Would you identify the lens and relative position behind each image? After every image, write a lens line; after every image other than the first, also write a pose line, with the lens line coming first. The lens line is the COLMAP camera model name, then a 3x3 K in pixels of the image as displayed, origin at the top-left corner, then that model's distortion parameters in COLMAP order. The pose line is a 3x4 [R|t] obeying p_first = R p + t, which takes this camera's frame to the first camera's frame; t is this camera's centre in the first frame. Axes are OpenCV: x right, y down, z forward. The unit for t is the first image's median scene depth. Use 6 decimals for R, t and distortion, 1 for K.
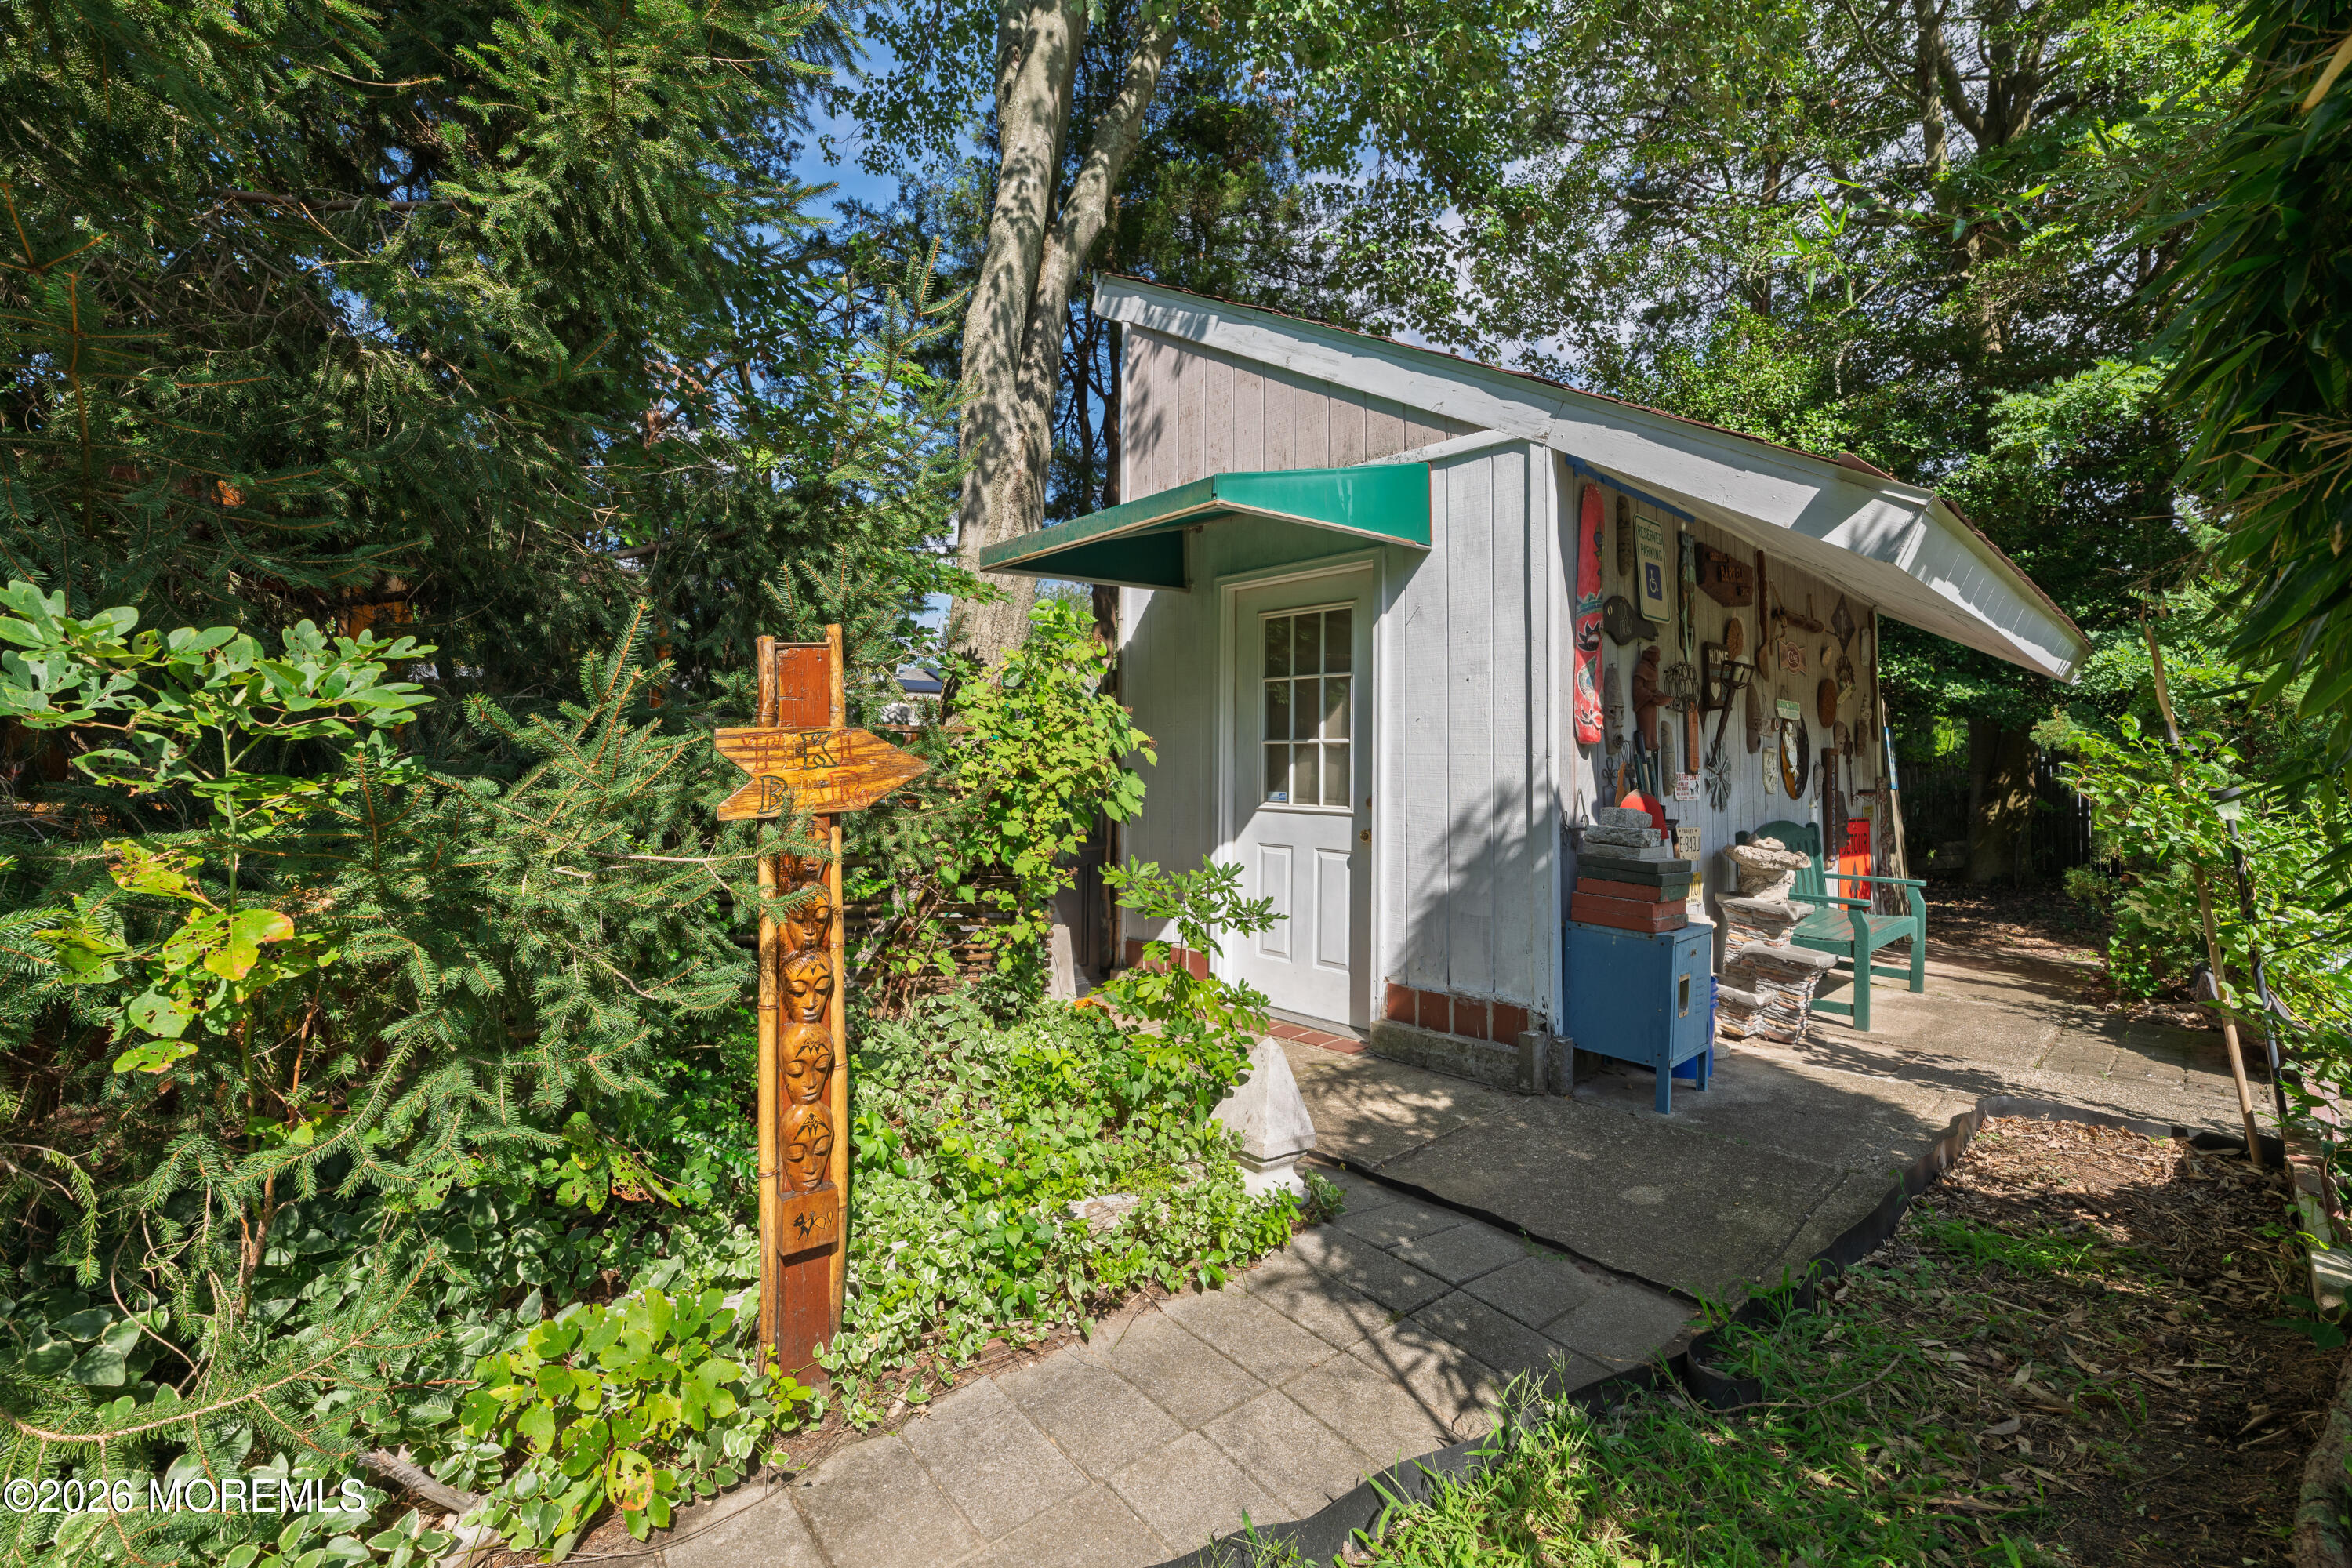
lens RADIAL K [[1083.4, 0, 1179.3], [0, 1083.4, 734.8], [0, 0, 1]] dist [0.017234, -0.000356]
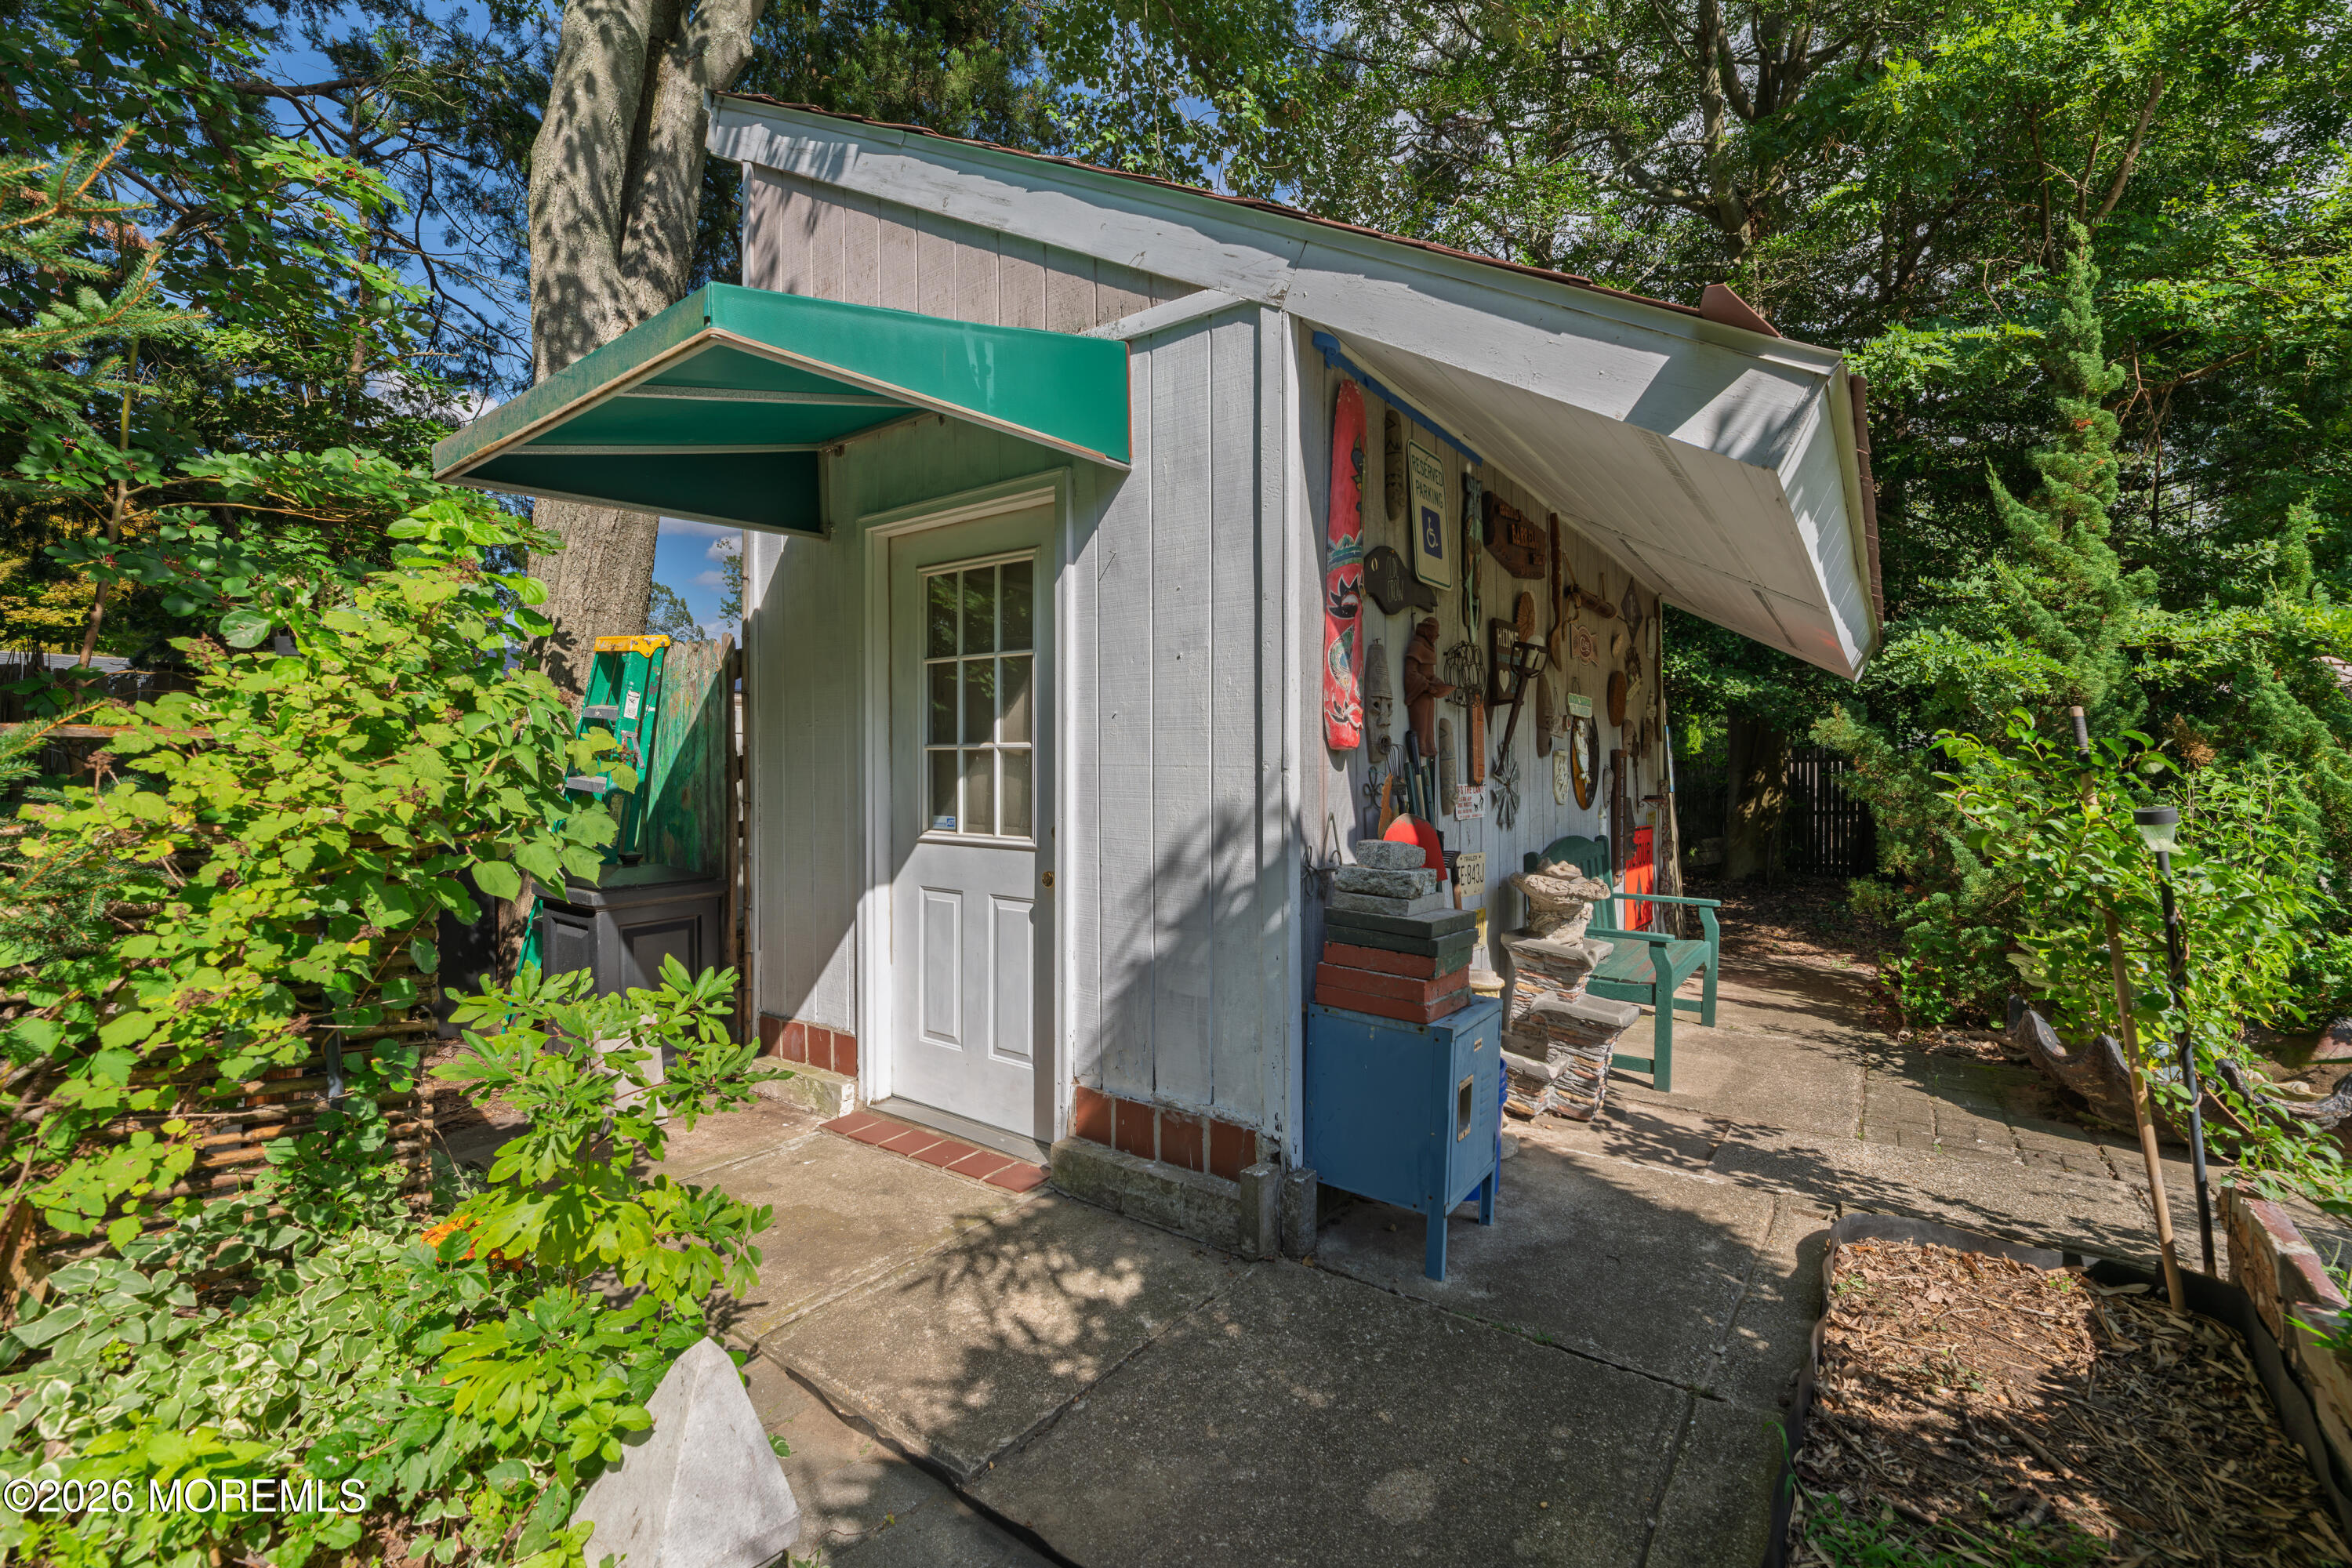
lens RADIAL K [[1122.7, 0, 1176.0], [0, 1122.7, 784.0], [0, 0, 1]] dist [0.019761, -0.000113]
pose [[0.983130, -0.010029, 0.182634, 0.119551], [0.001967, 0.999018, 0.044266, -0.001677], [-0.182898, -0.043160, 0.982184, 0.262875]]
